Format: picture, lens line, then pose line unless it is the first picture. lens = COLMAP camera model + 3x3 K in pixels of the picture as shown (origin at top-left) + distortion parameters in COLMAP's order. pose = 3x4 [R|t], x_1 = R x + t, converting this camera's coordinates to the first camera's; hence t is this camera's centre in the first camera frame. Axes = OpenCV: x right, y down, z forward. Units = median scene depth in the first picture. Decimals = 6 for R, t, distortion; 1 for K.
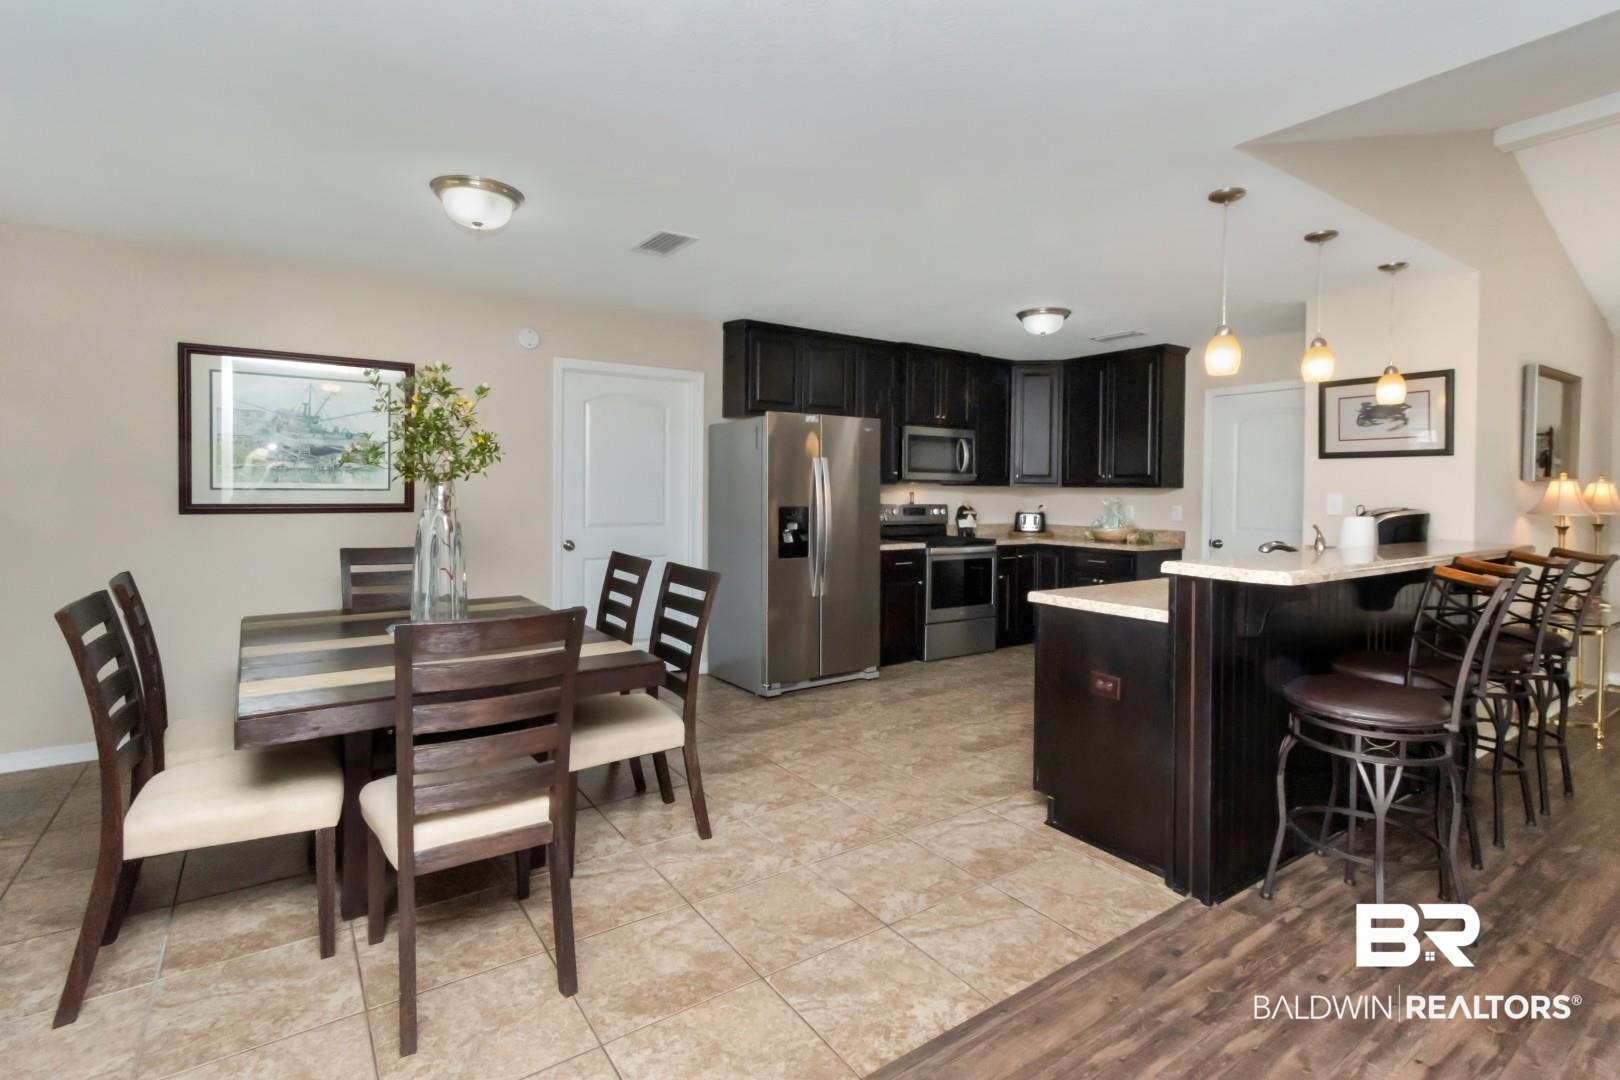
lens RADIAL K [[709.3, 0, 830.5], [0, 709.3, 501.3], [0, 0, 1]] dist [0.003421, 0.000503]
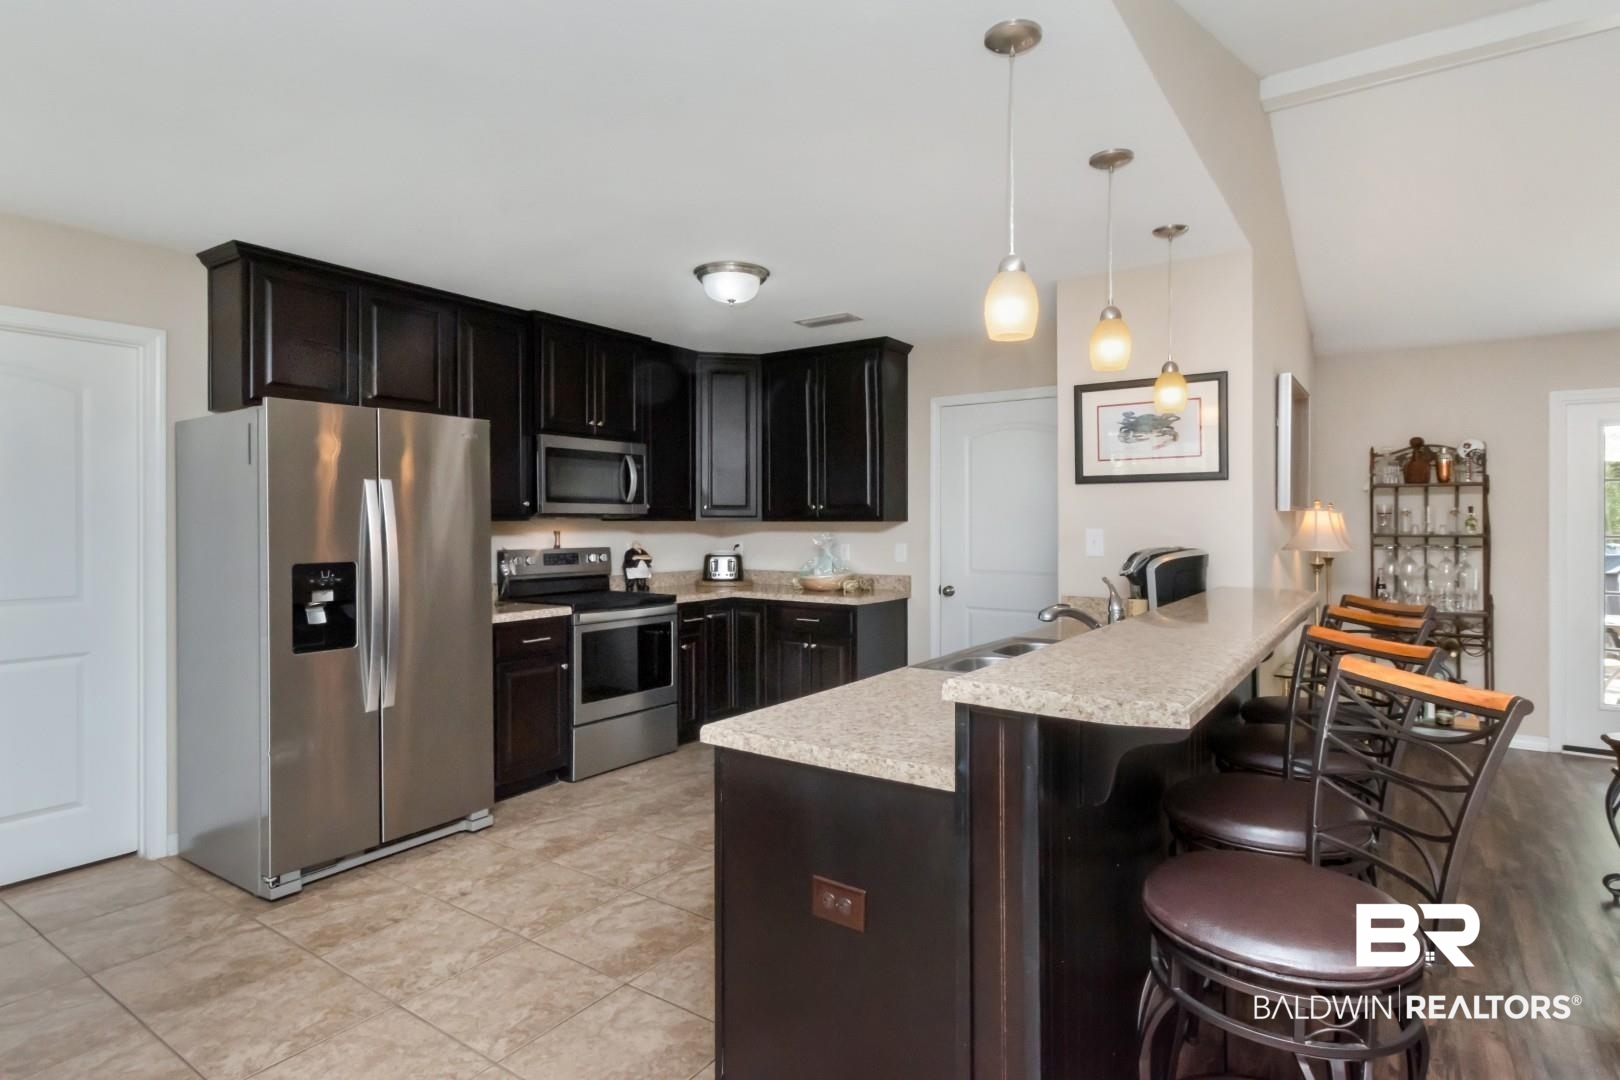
lens RADIAL K [[800.0, 0, 797.6], [0, 800.0, 512.9], [0, 0, 1]] dist [-0.019714, 0.001079]
pose [[0.937347, -0.007811, 0.348310, 0.079604], [0.016789, 0.999600, -0.022765, -0.010830], [-0.347992, 0.027186, 0.937103, 0.232254]]
